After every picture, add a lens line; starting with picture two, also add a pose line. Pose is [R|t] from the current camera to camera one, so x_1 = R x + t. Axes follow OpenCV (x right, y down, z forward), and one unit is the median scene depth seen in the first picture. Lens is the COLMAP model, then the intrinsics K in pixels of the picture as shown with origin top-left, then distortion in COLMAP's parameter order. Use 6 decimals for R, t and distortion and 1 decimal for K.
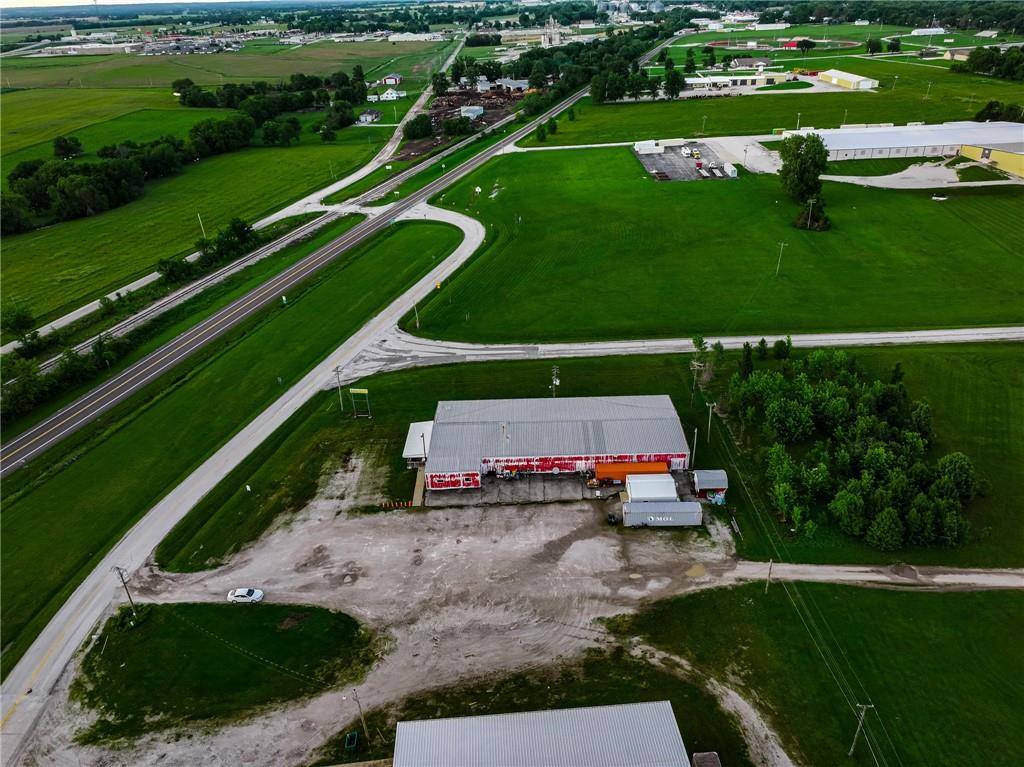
lens RADIAL K [[719.2, 0, 515.3], [0, 719.2, 381.6], [0, 0, 1]] dist [-0.002423, 0.017693]
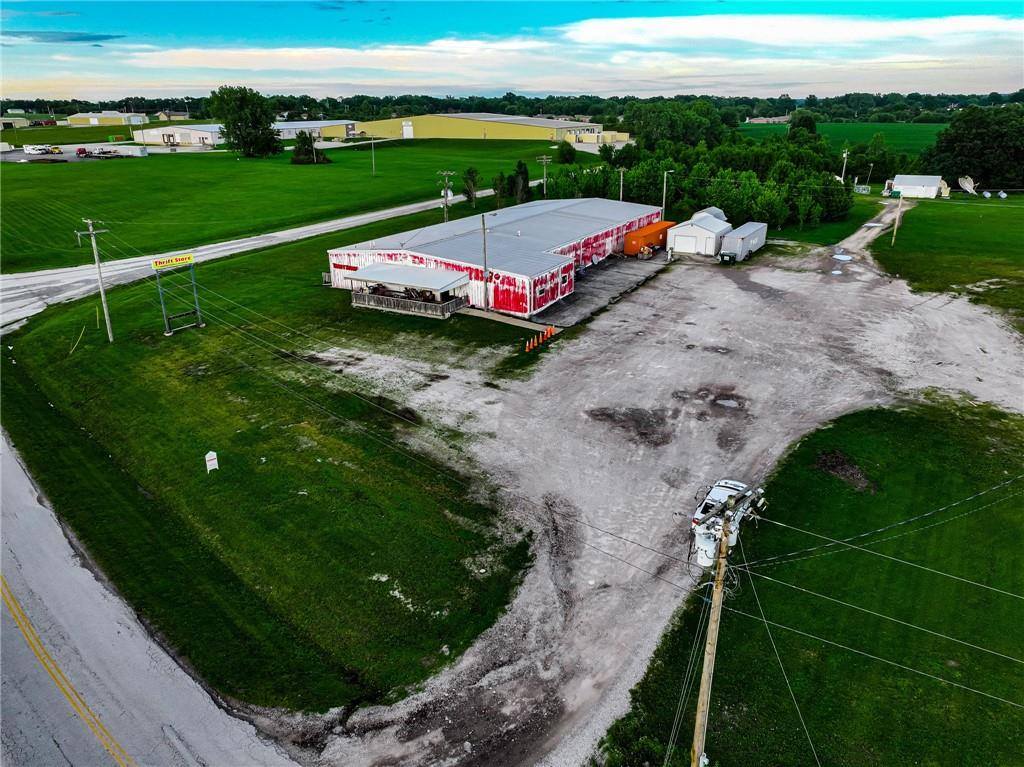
lens RADIAL K [[719.2, 0, 516.3], [0, 719.2, 383.3], [0, 0, 1]] dist [-0.002423, 0.017693]
pose [[0.490155, -0.286955, 0.823046, -0.586392], [0.412350, 0.908248, 0.071091, 0.158139], [-0.767929, 0.304537, 0.563508, 0.752653]]
